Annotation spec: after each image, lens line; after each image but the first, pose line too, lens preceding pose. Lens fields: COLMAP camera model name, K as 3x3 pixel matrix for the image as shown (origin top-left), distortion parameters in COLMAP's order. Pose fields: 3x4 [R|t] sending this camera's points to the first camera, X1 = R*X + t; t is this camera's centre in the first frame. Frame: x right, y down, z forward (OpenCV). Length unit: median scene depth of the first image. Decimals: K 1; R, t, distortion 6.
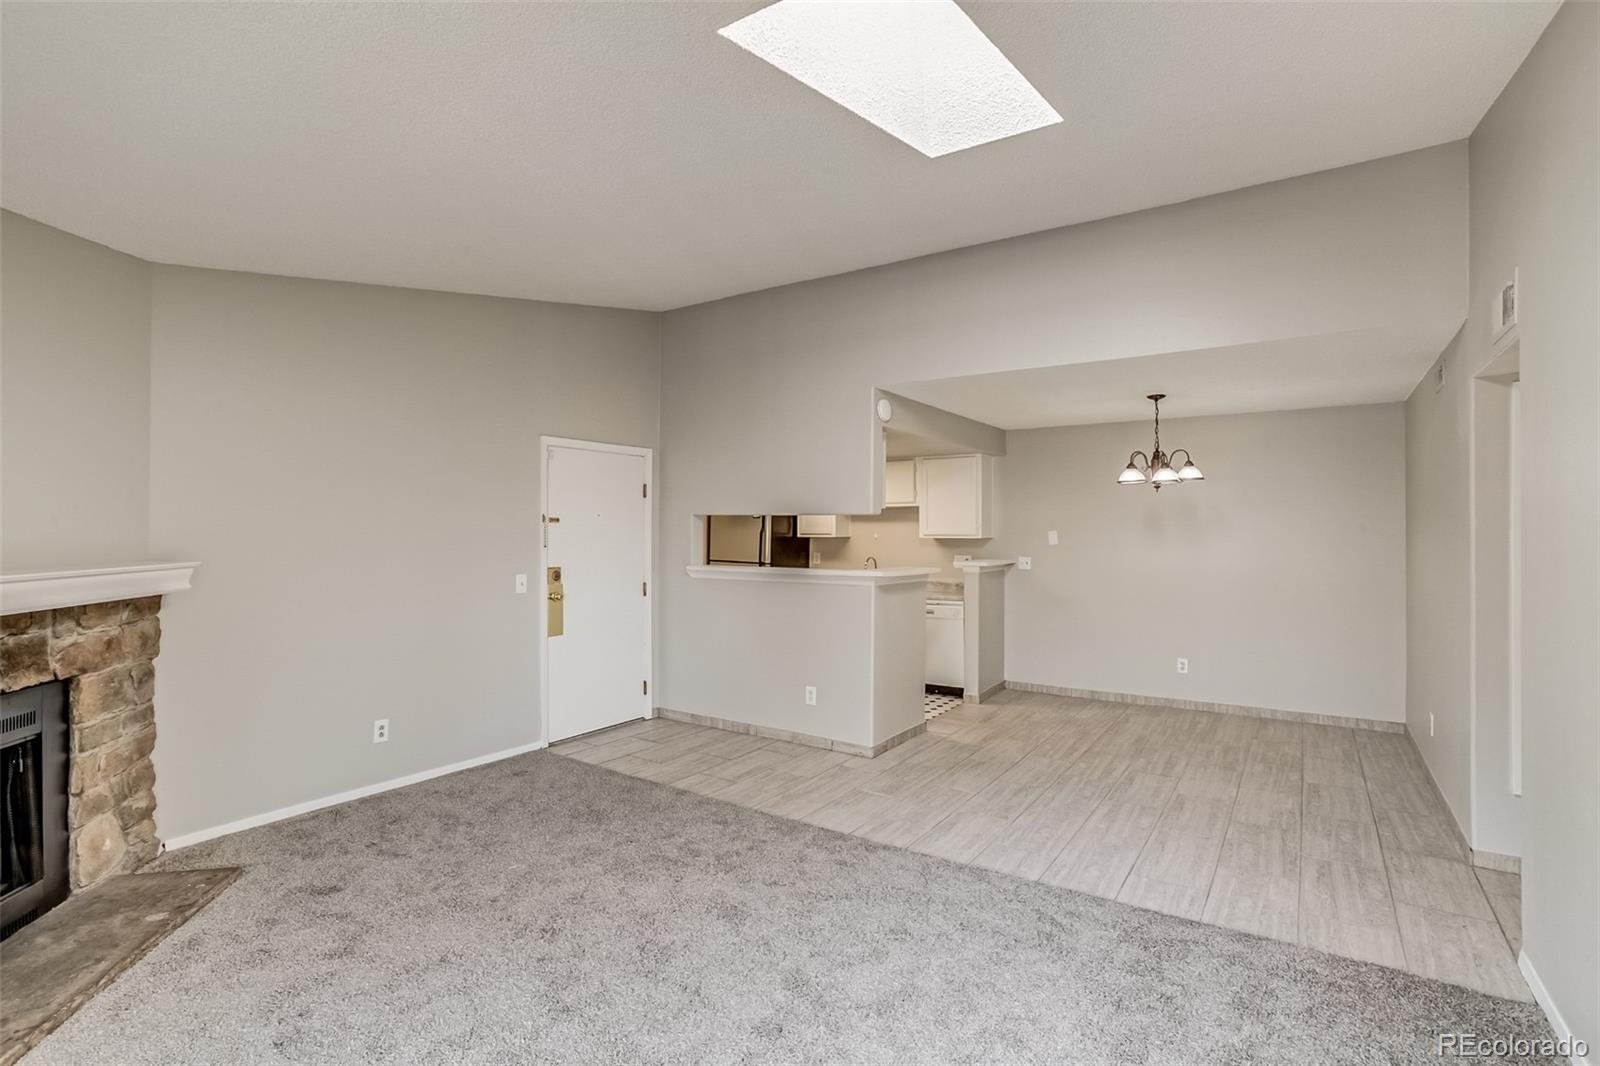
lens RADIAL K [[765.5, 0, 794.8], [0, 765.5, 526.5], [0, 0, 1]] dist [-0.040522, 0.021072]
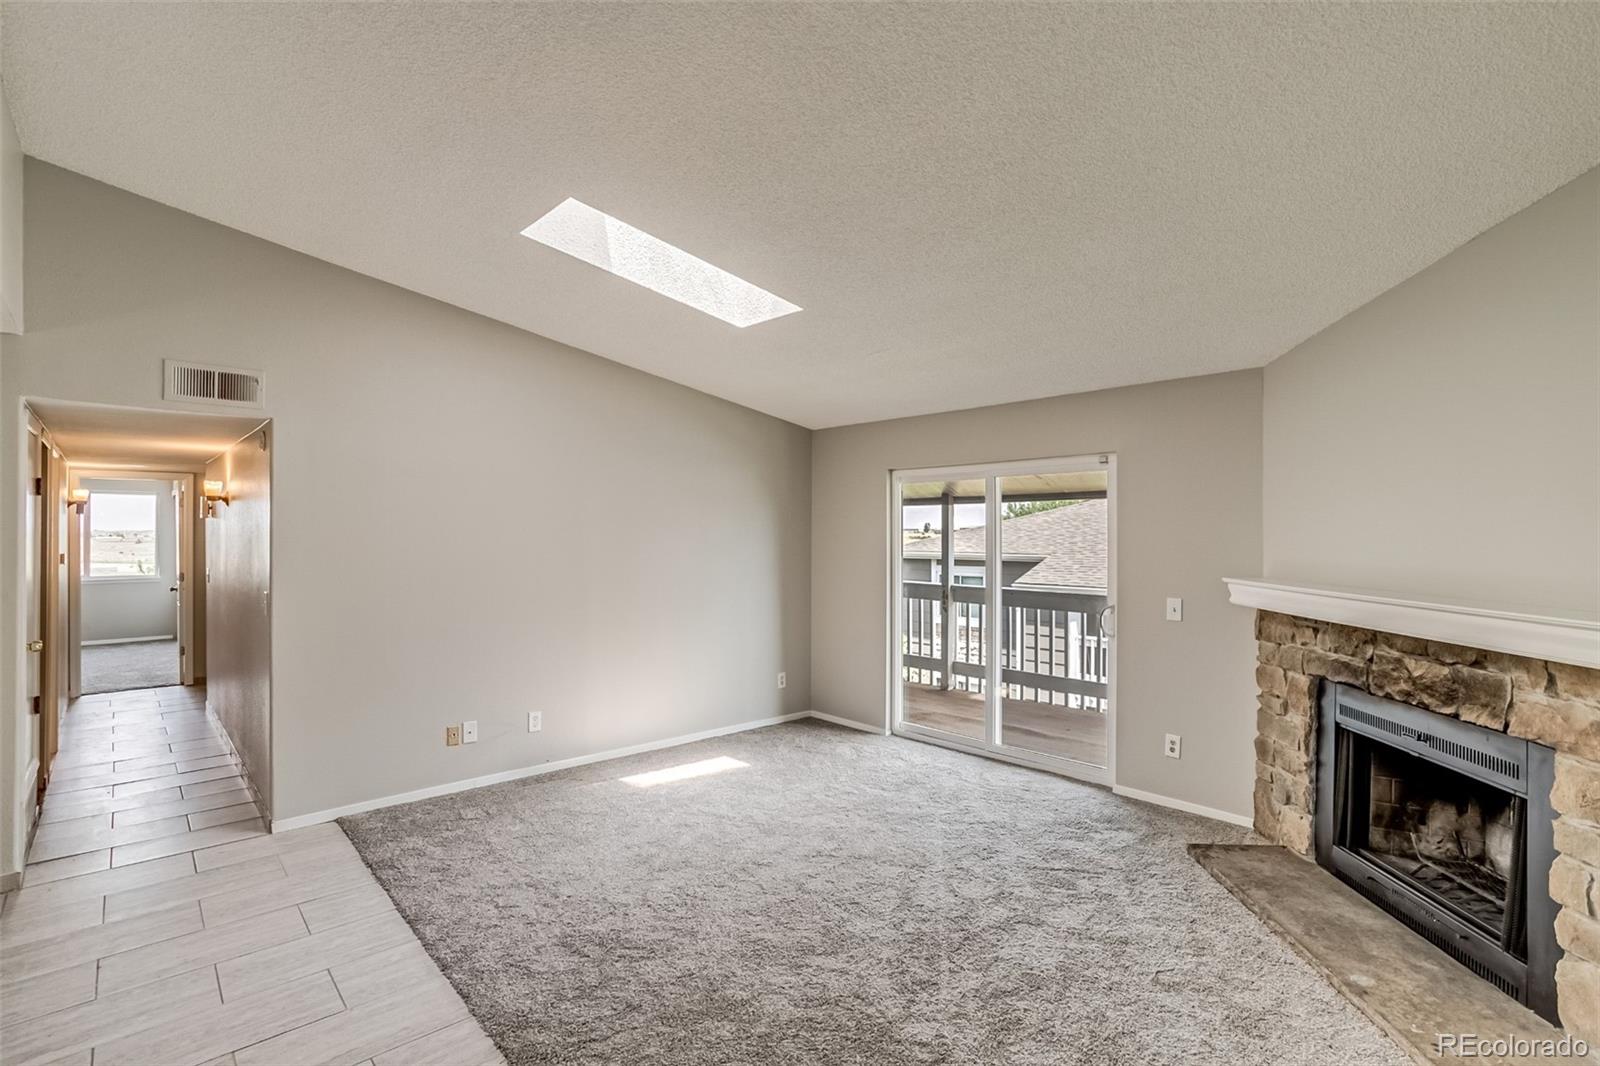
lens RADIAL K [[765.5, 0, 793.7], [0, 765.5, 527.2], [0, 0, 1]] dist [-0.040522, 0.021072]
pose [[-0.971563, -0.001772, 0.236773, -0.201928], [-0.004821, 0.999913, -0.012300, -0.011058], [-0.236730, -0.013091, -0.971487, 1.076712]]
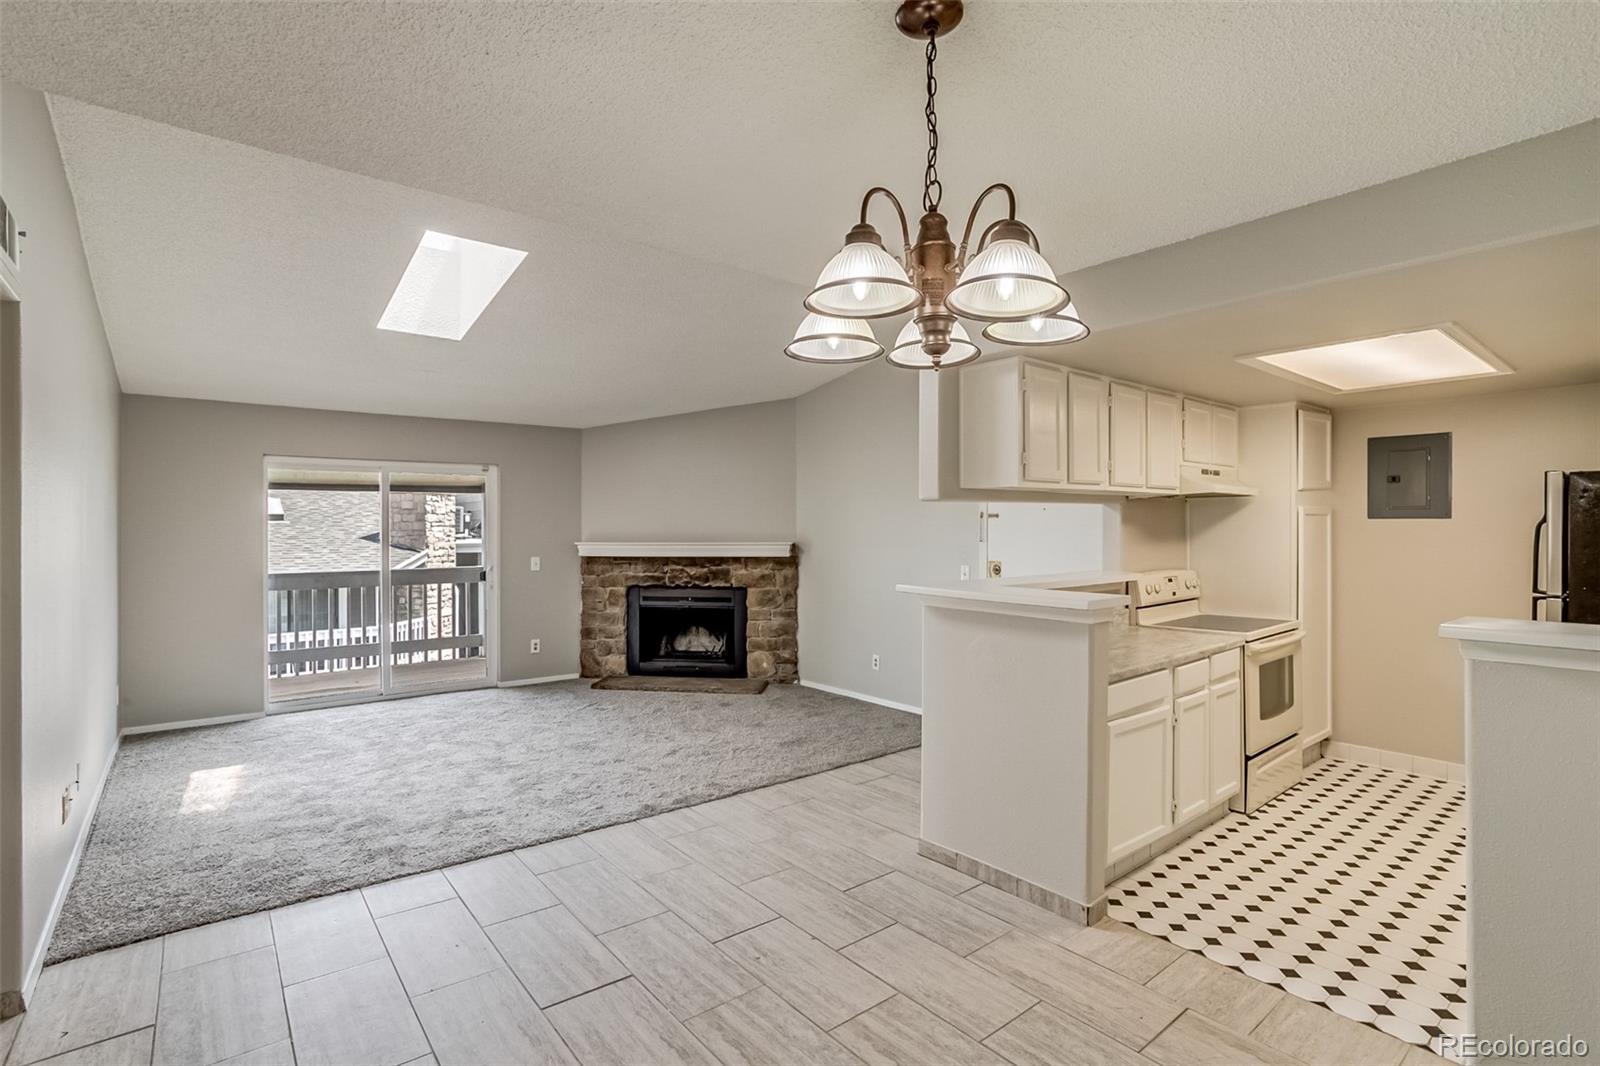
lens RADIAL K [[765.5, 0, 793.2], [0, 765.5, 532.0], [0, 0, 1]] dist [-0.040522, 0.021072]
pose [[-0.295065, 0.002640, -0.955474, 0.740729], [0.007262, 0.999973, 0.000521, 0.011064], [0.955450, -0.006785, -0.295076, 1.027751]]
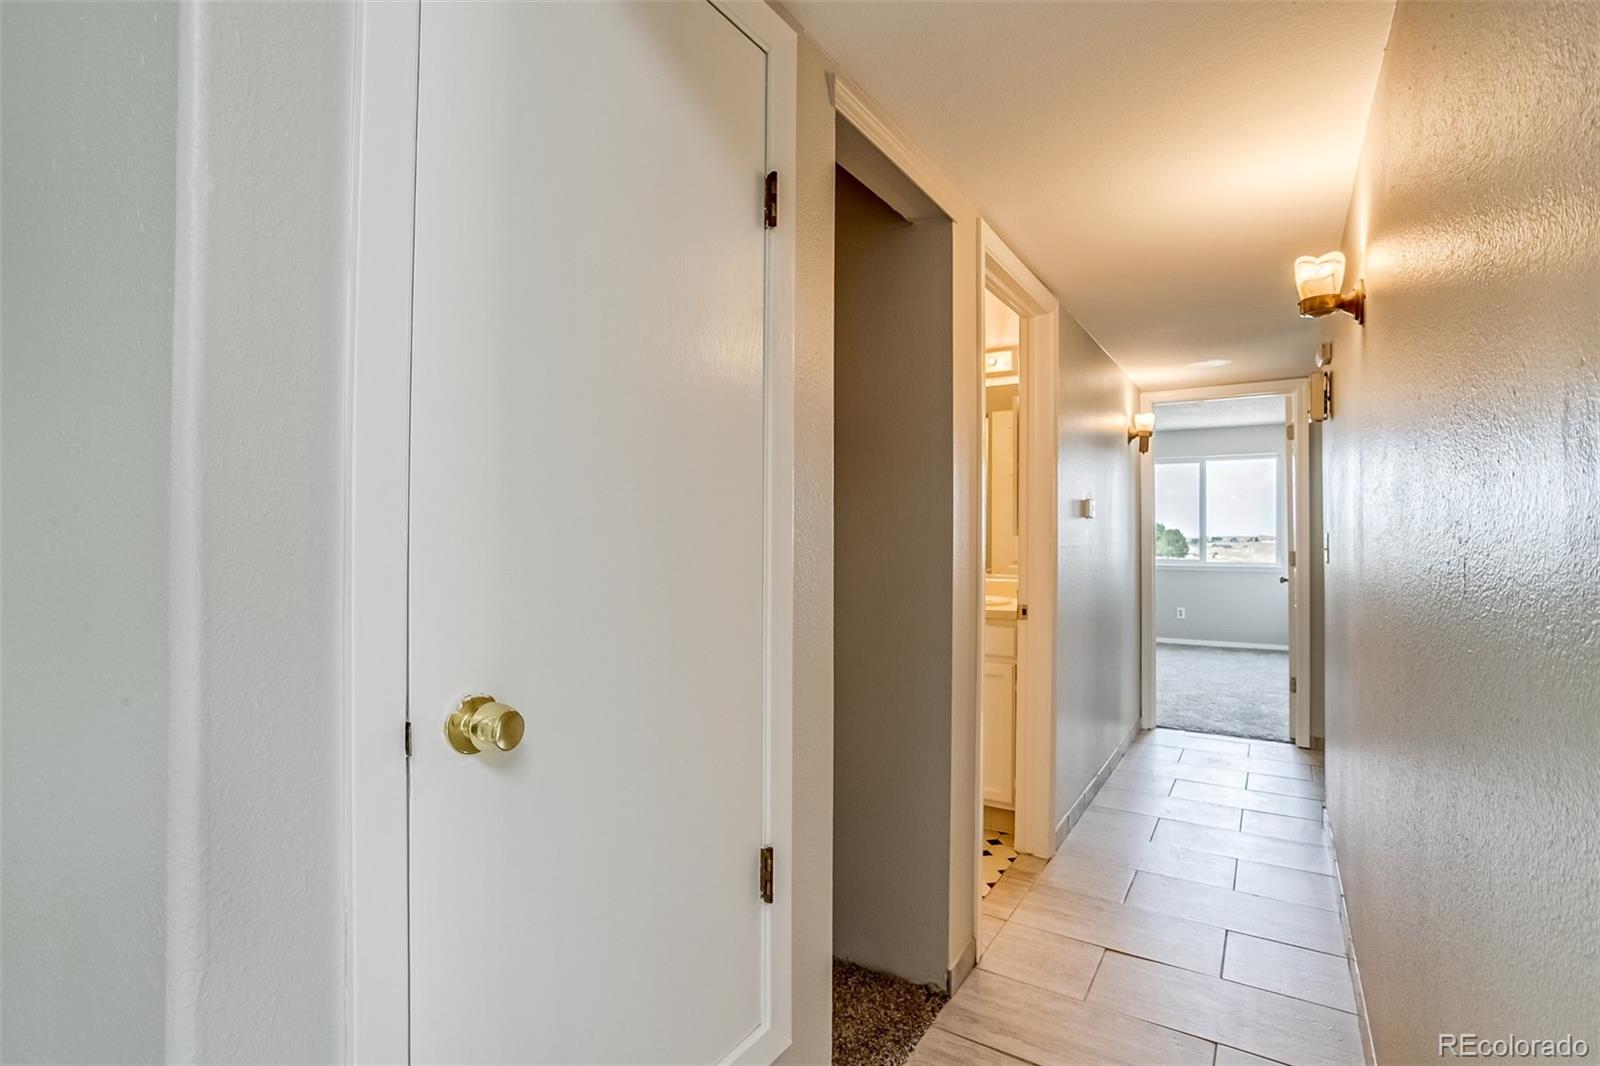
lens RADIAL K [[765.5, 0, 802.4], [0, 765.5, 533.9], [0, 0, 1]] dist [-0.040522, 0.021072]
pose [[-0.036169, 0.000082, 0.999346, 0.448229], [-0.009491, 0.999955, -0.000426, 0.049741], [-0.999301, -0.009500, -0.036167, 0.536304]]
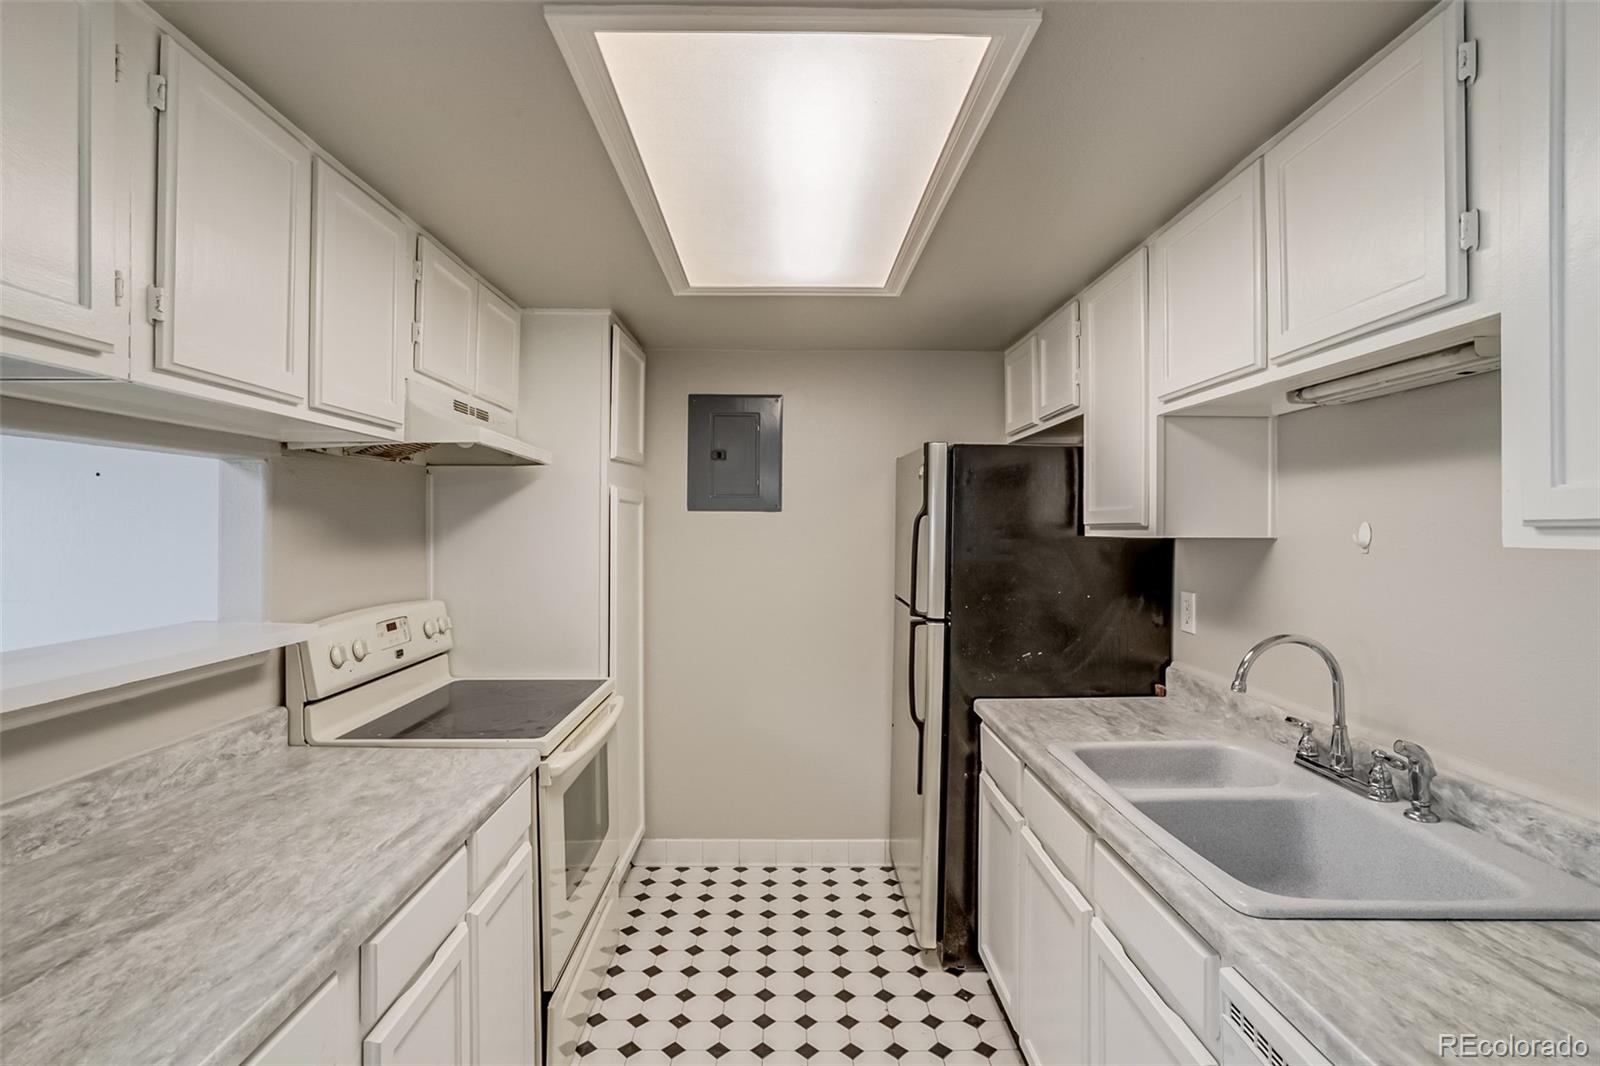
lens RADIAL K [[765.5, 0, 796.9], [0, 765.5, 524.4], [0, 0, 1]] dist [-0.040522, 0.021072]
pose [[0.571203, -0.005833, -0.820788, 0.275414], [0.002852, 0.999983, -0.005121, 0.015344], [0.820804, 0.000584, 0.571209, 1.124846]]
